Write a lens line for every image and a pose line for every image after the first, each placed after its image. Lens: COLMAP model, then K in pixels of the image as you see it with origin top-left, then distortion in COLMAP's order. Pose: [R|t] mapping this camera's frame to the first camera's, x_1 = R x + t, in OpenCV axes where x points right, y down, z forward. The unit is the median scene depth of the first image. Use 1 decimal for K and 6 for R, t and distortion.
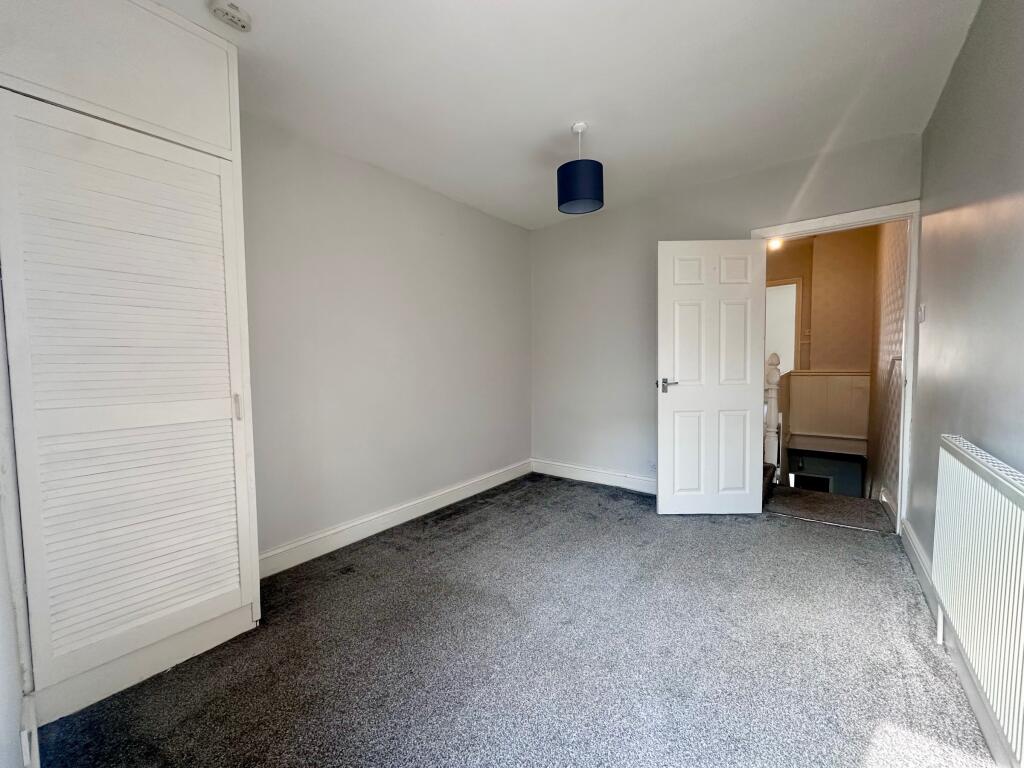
lens RADIAL K [[406.6, 0, 510.1], [0, 406.6, 383.1], [0, 0, 1]] dist [-0.003808, 0.000779]
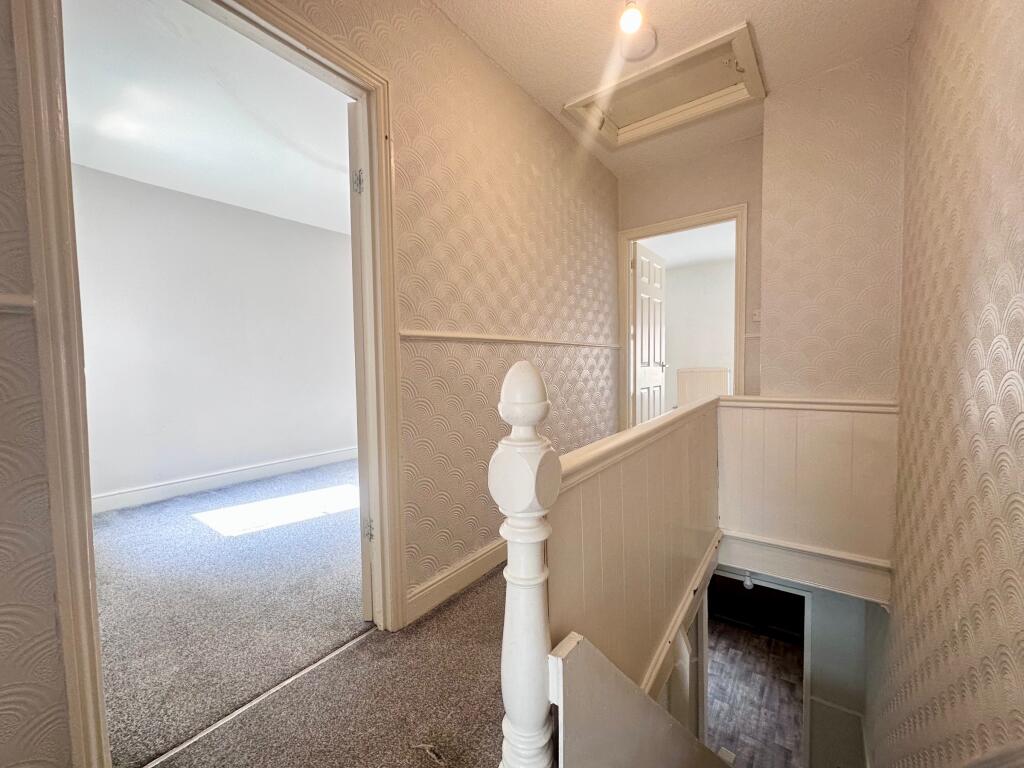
lens RADIAL K [[406.6, 0, 518.2], [0, 406.6, 383.7], [0, 0, 1]] dist [-0.003808, 0.000779]
pose [[0.998892, -0.004026, 0.046896, 0.456042], [0.004469, 0.999946, -0.009347, -0.042568], [-0.046855, 0.009546, 0.998856, 0.569117]]
